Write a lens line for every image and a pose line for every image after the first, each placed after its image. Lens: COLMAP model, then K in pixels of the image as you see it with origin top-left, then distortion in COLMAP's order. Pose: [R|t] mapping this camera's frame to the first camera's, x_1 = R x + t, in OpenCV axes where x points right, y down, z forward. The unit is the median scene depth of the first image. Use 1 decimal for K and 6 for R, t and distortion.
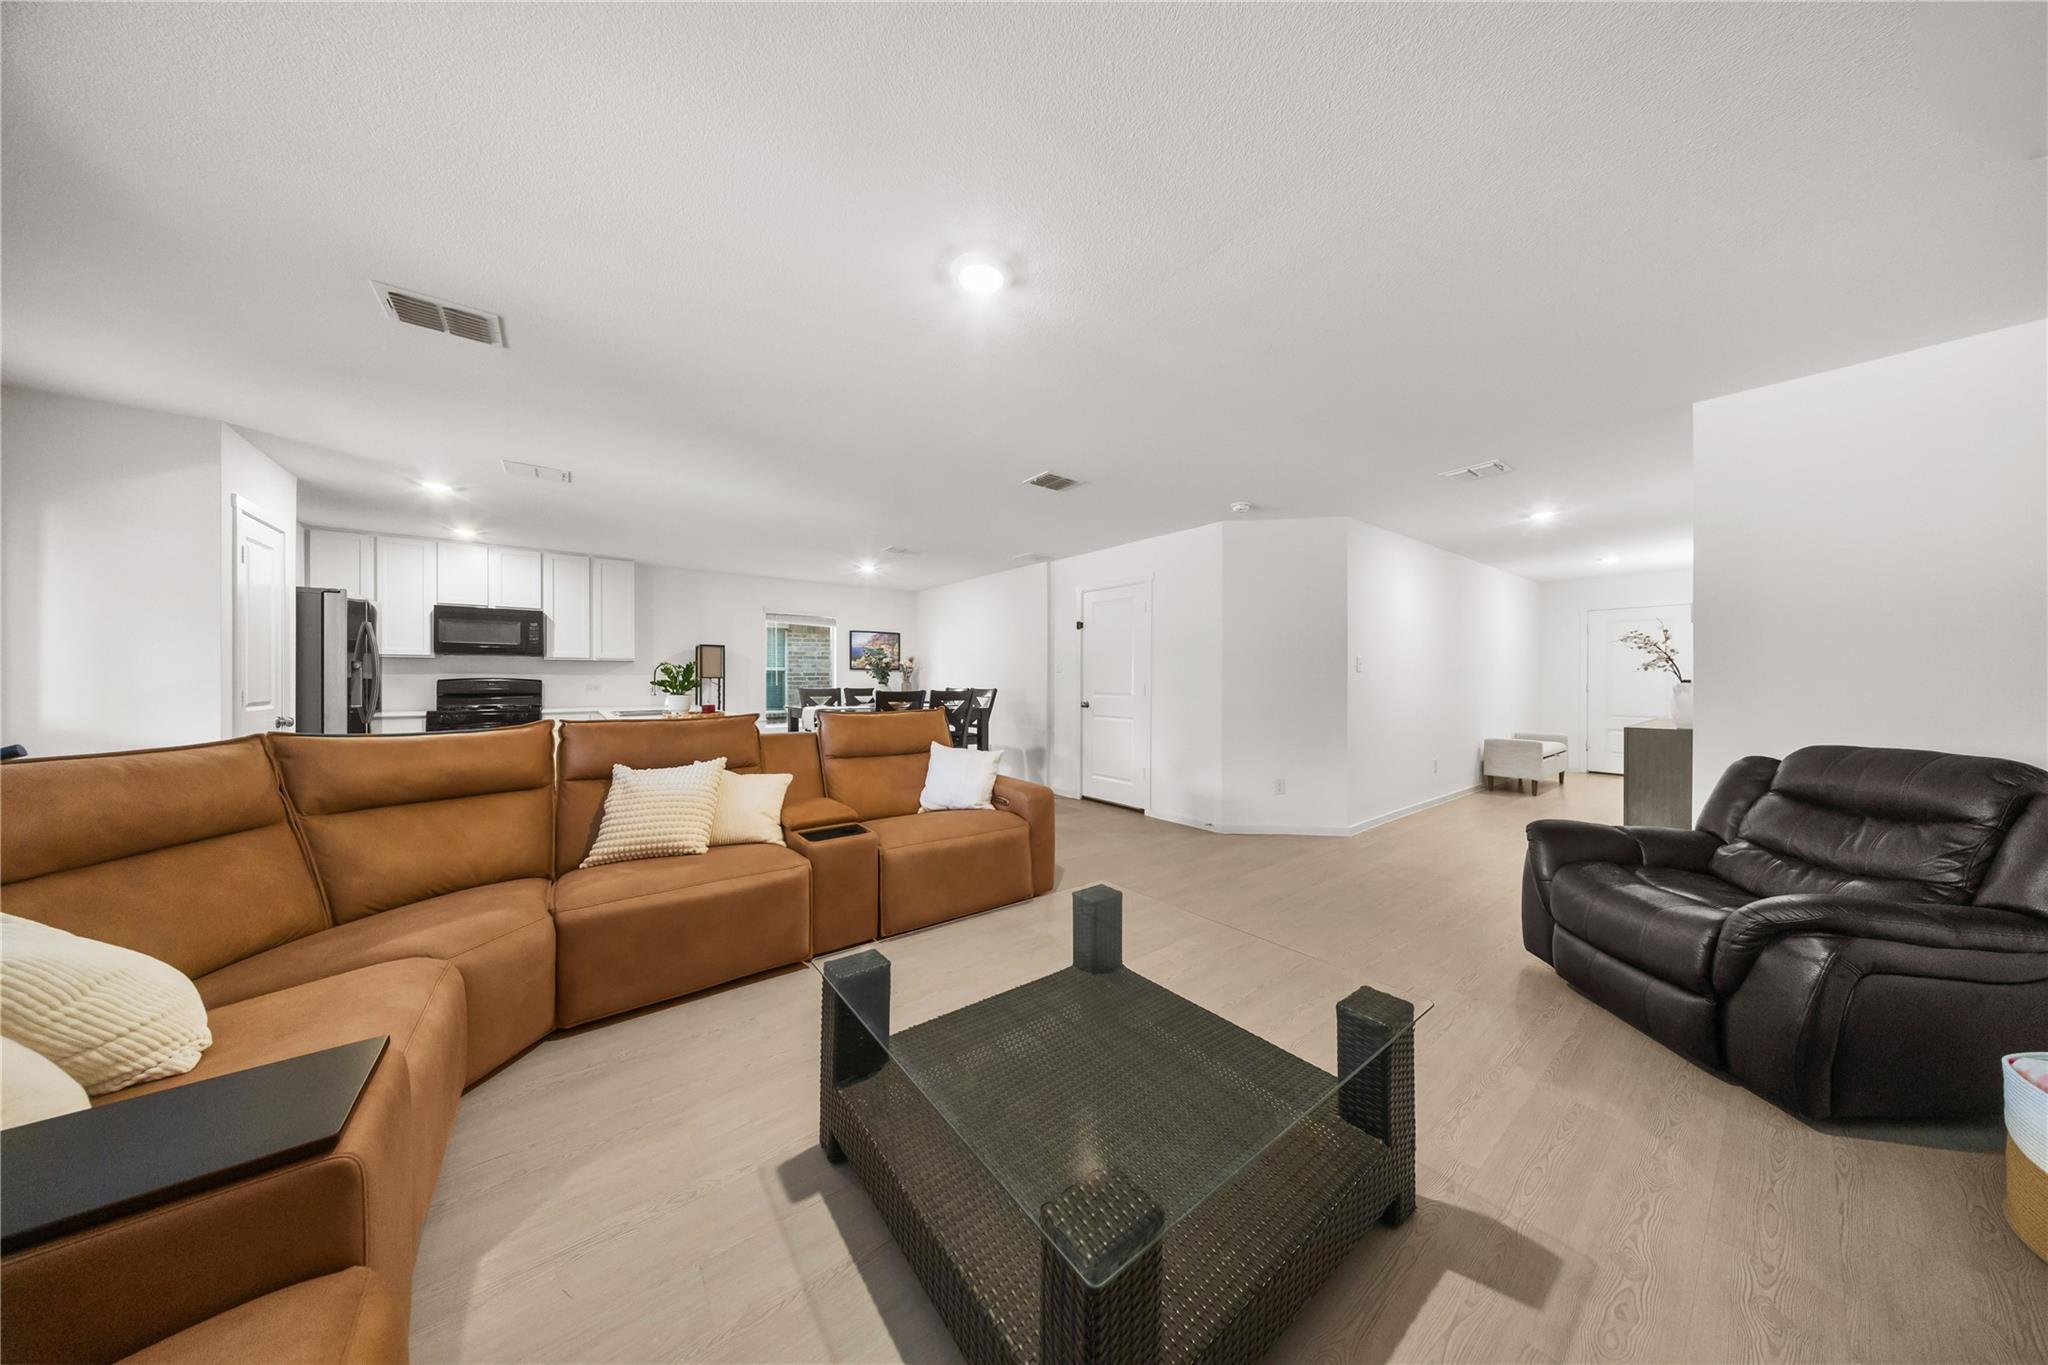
lens RADIAL K [[602.7, 0, 1024.0], [0, 602.7, 682.5], [0, 0, 1]] dist [-0.015425, 0.000013]
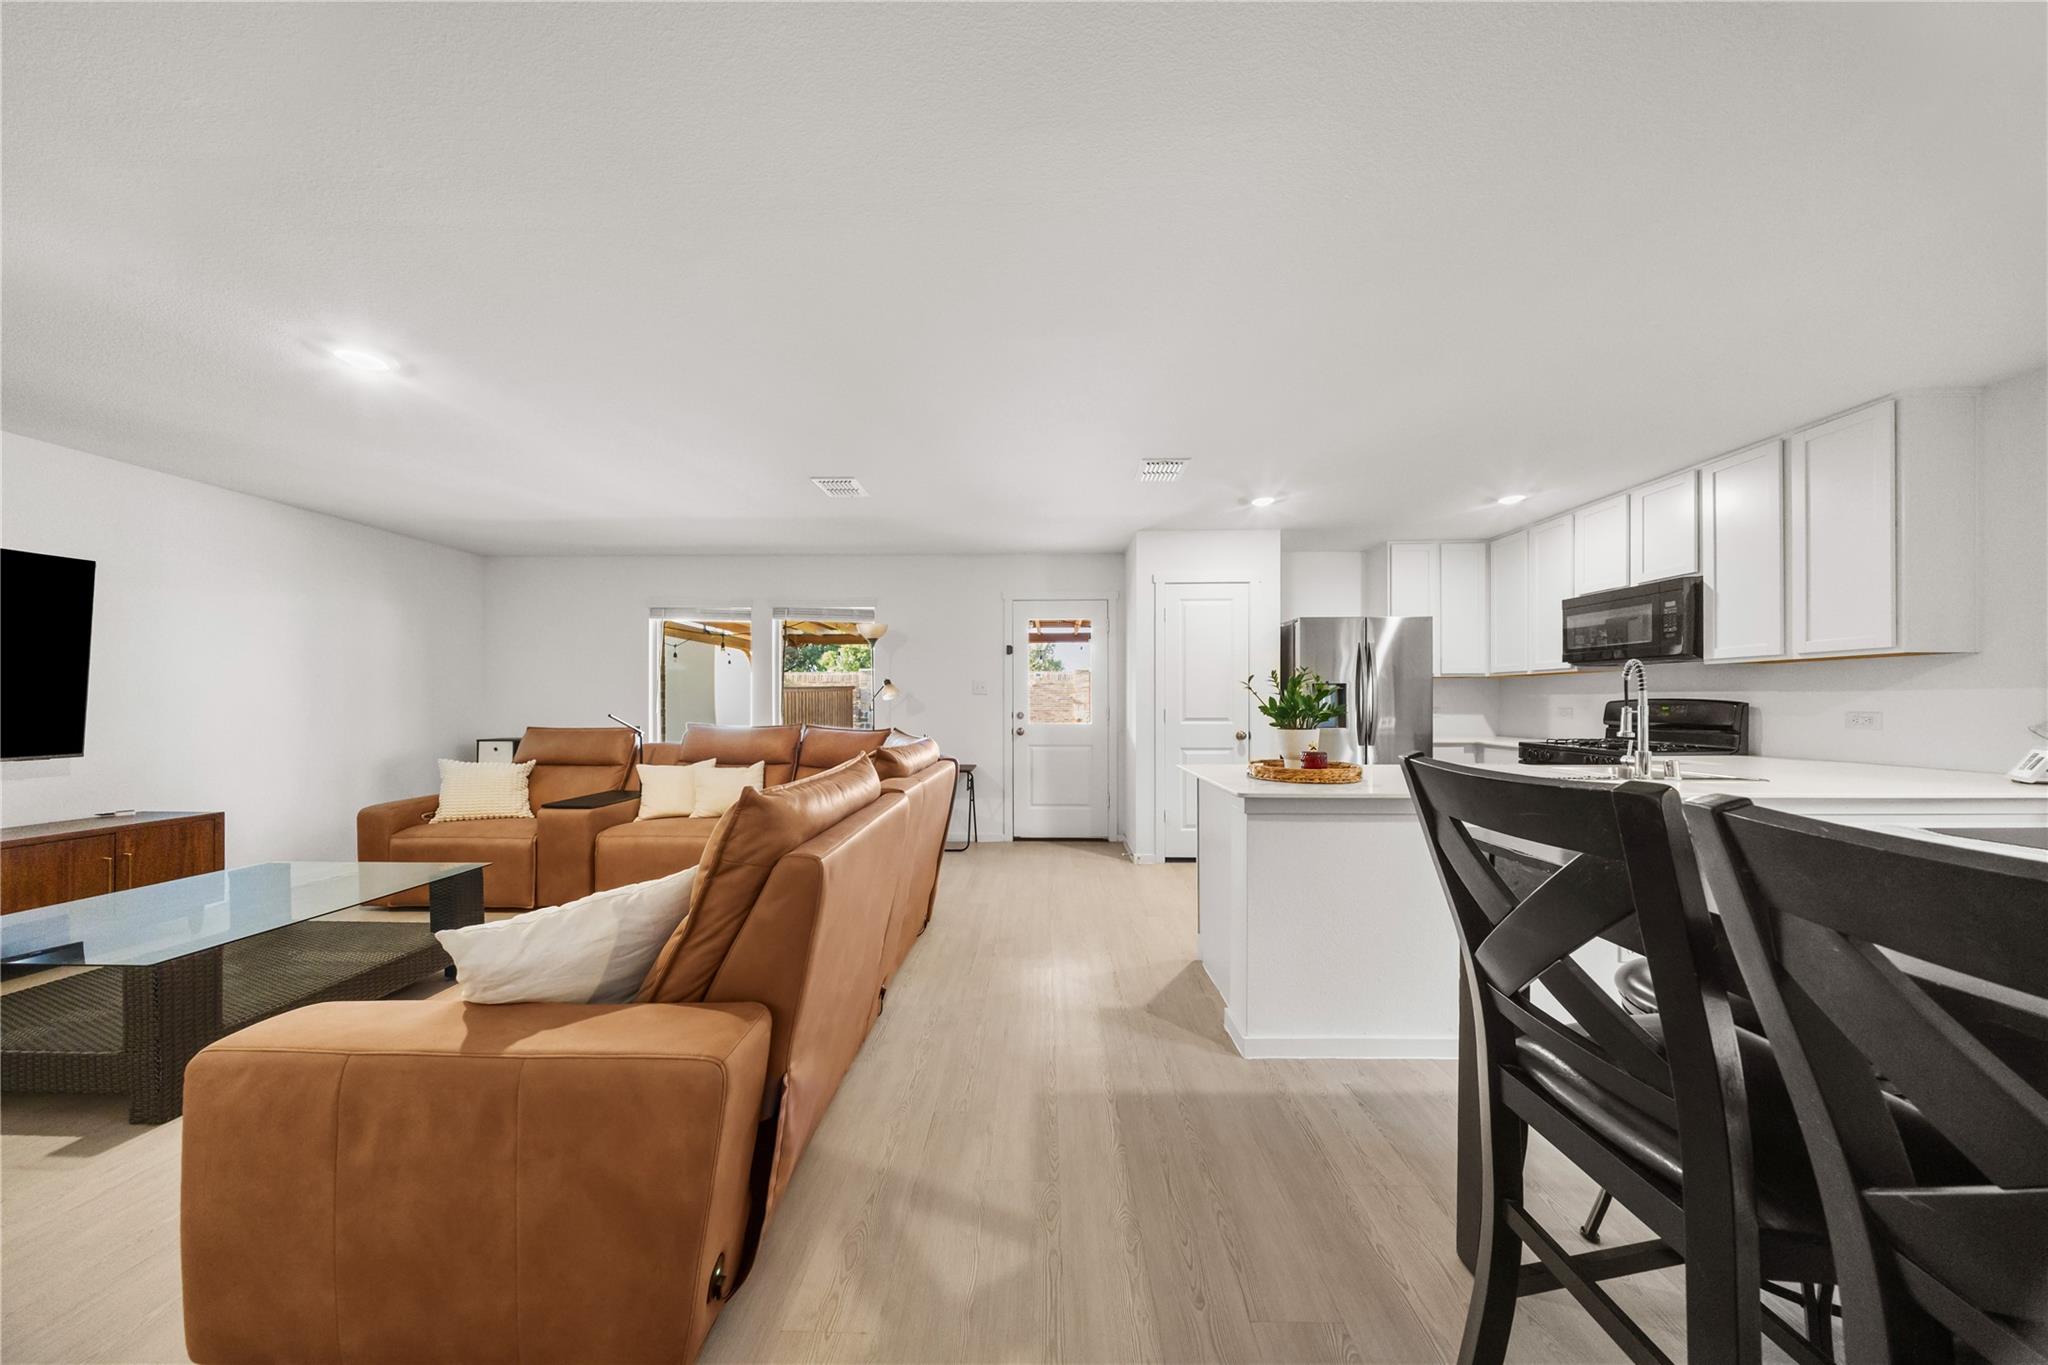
lens RADIAL K [[616.7, 0, 1023.3], [0, 616.7, 697.1], [0, 0, 1]] dist [0.015206, 0.000027]
pose [[-0.618412, 0.000769, -0.785854, 0.030974], [0.000031, 1.000000, 0.000954, -0.009592], [0.785854, 0.000565, -0.618412, 0.926323]]
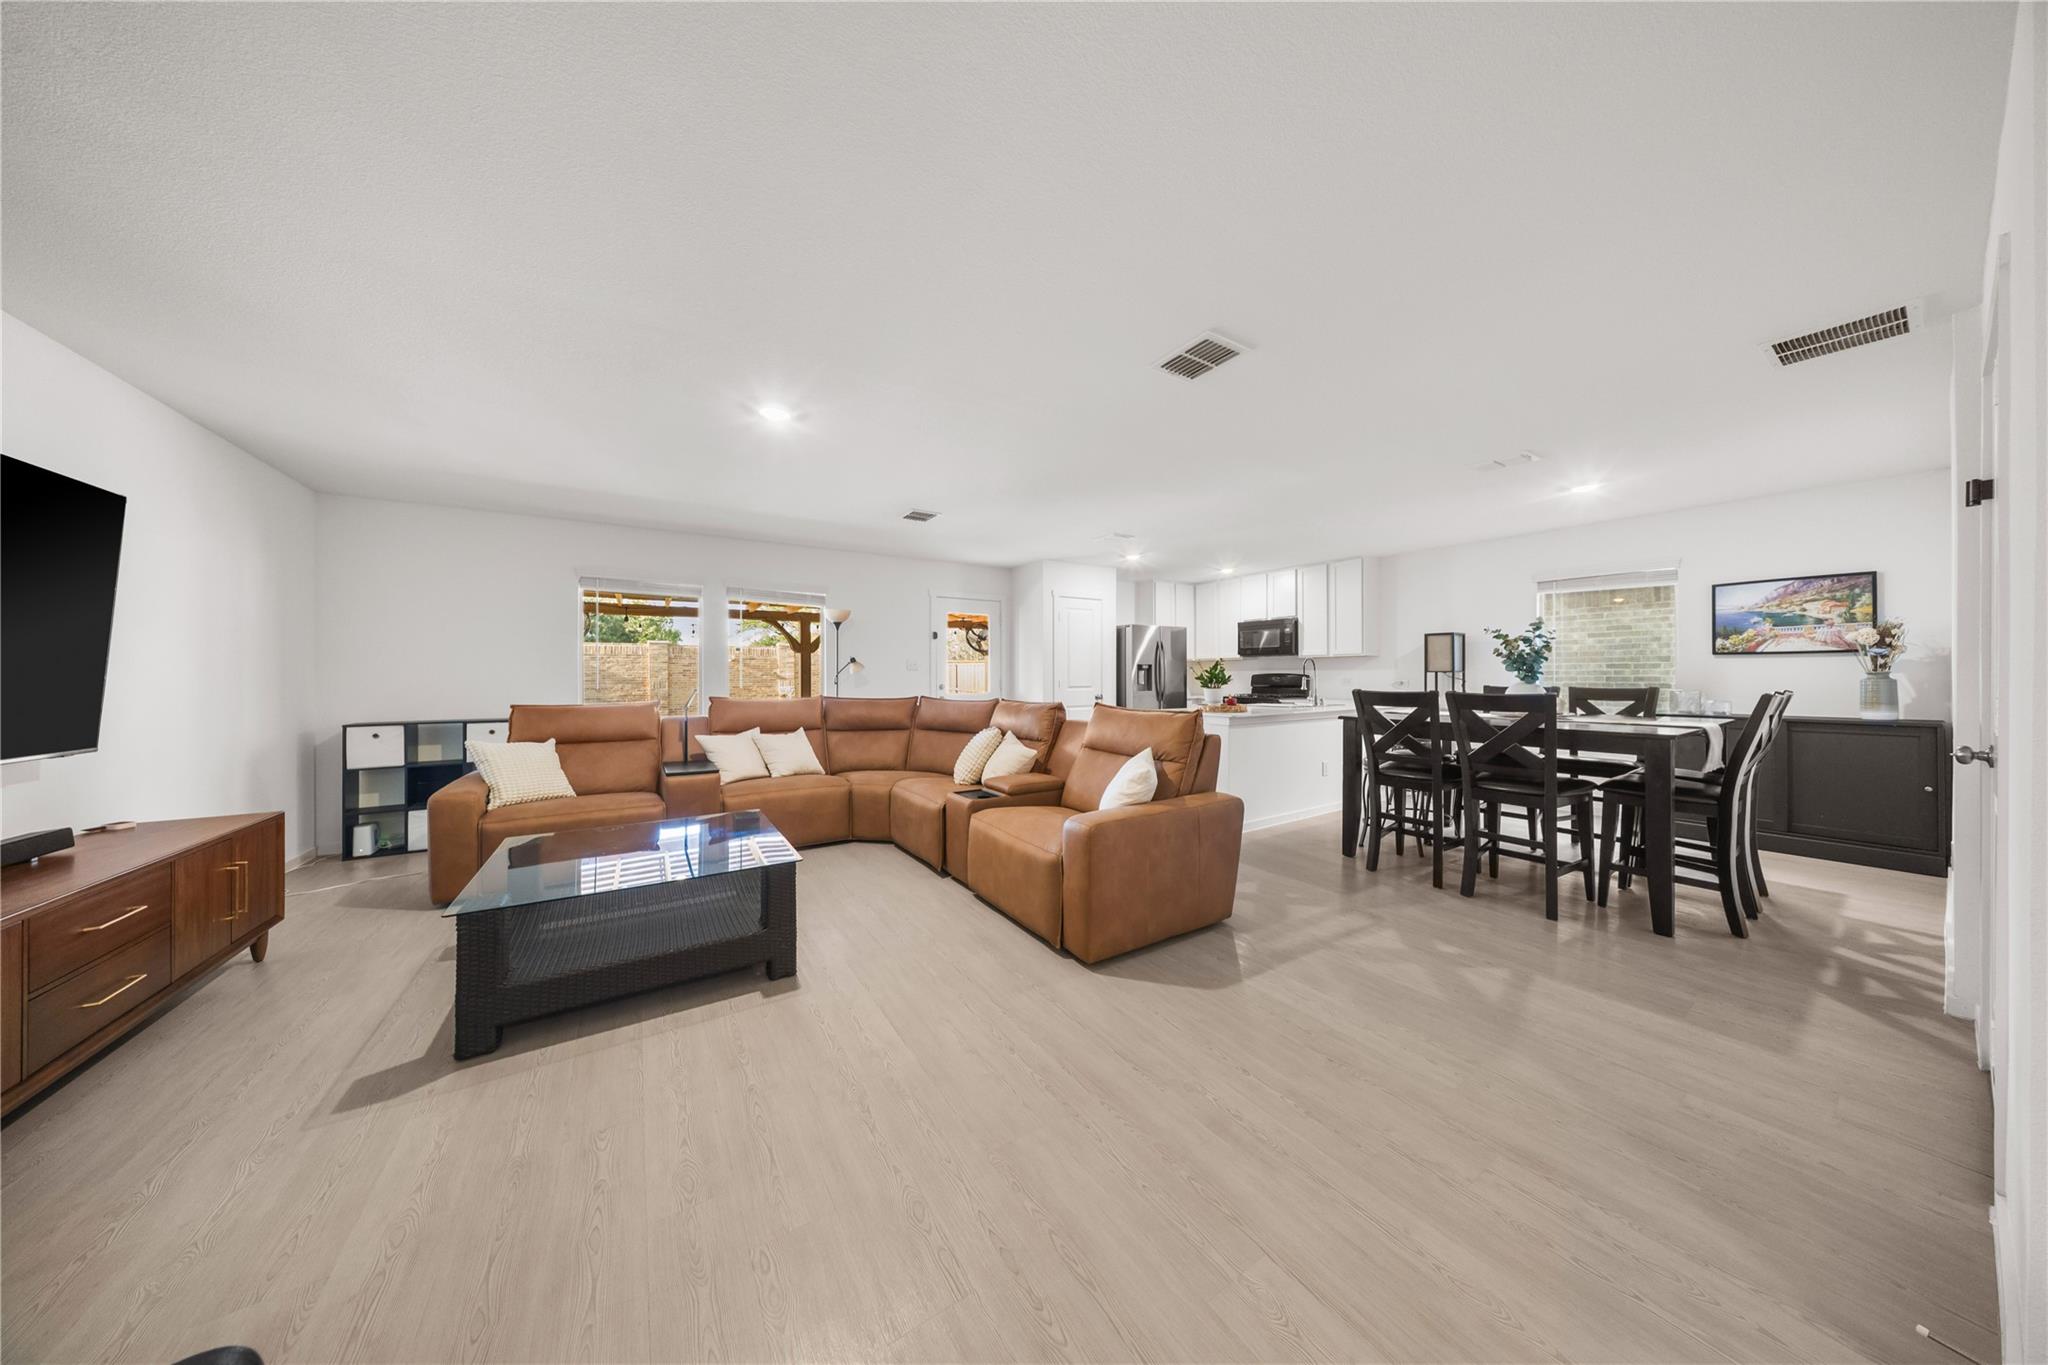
lens RADIAL K [[602.7, 0, 1024.0], [0, 602.7, 682.5], [0, 0, 1]] dist [-0.015425, 0.000013]
pose [[-0.072108, 0.009958, -0.997347, 0.459827], [0.001932, 0.999950, 0.009844, -0.002272], [0.997395, -0.001217, -0.072123, 0.577765]]
